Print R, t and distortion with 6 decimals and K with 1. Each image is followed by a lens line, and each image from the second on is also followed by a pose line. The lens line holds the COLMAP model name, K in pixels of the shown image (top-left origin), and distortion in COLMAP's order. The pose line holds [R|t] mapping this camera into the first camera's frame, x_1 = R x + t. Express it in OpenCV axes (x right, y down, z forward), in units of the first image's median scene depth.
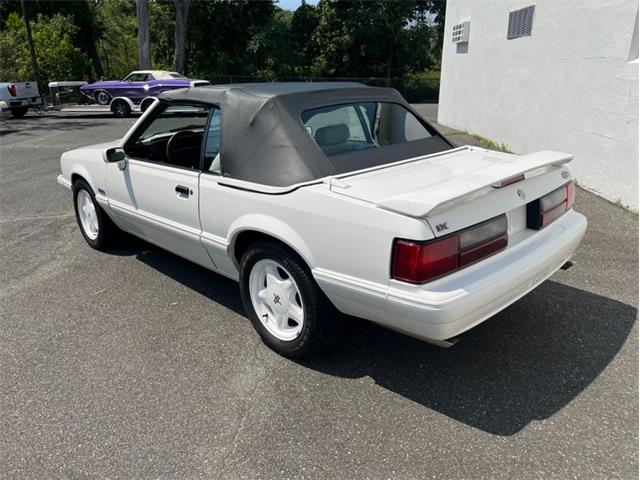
lens RADIAL K [[482.2, 0, 324.8], [0, 482.2, 235.9], [0, 0, 1]] dist [0.054714, -0.063109]
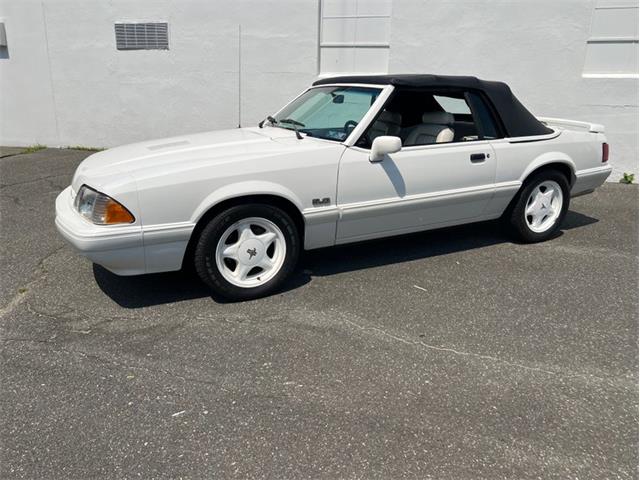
lens RADIAL K [[482.2, 0, 321.8], [0, 482.2, 234.9], [0, 0, 1]] dist [0.054714, -0.063109]
pose [[0.299063, -0.250113, 0.920872, -0.624416], [0.290821, 0.943018, 0.161681, -0.087044], [-0.908837, 0.219456, 0.354759, 0.378538]]
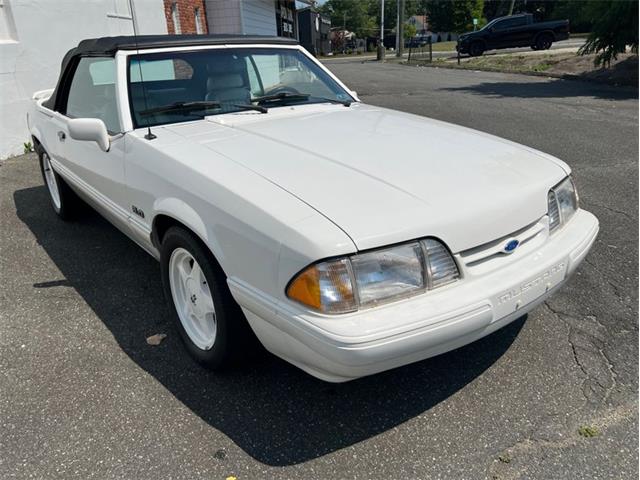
lens RADIAL K [[482.2, 0, 318.6], [0, 482.2, 239.3], [0, 0, 1]] dist [0.054714, -0.063109]
pose [[-0.992892, 0.008974, 0.118682, -0.223478], [0.083766, 0.761074, 0.643234, -0.277765], [-0.084553, 0.648603, -0.756416, 0.904520]]
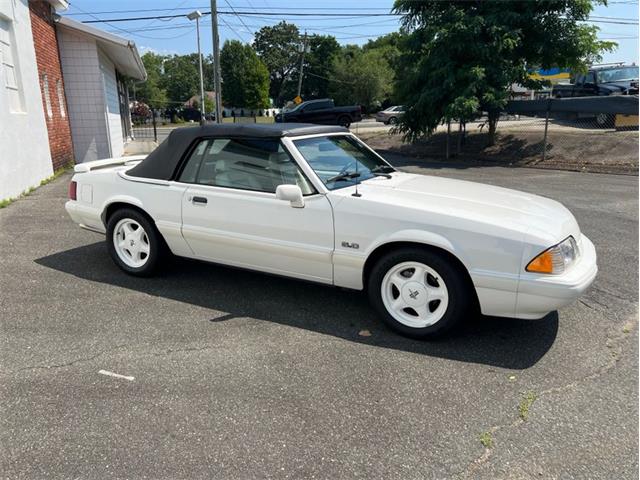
lens RADIAL K [[482.2, 0, 317.1], [0, 482.2, 239.8], [0, 0, 1]] dist [0.054714, -0.063109]
pose [[-0.953579, 0.090748, -0.287143, 0.080096], [-0.081607, 0.839964, 0.536471, -0.343599], [0.289874, 0.535001, -0.793566, 1.012083]]
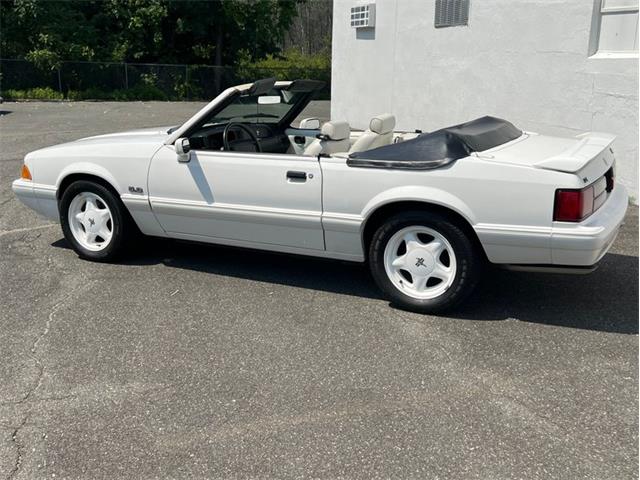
lens RADIAL K [[706.3, 0, 321.7], [0, 706.3, 239.1], [0, 0, 1]] dist [0.053733, 0.000000]
pose [[0.951553, -0.057719, 0.302020, -0.276057], [0.080159, 0.994825, -0.062428, 0.054772], [-0.296854, 0.083613, 0.951255, -0.170611]]
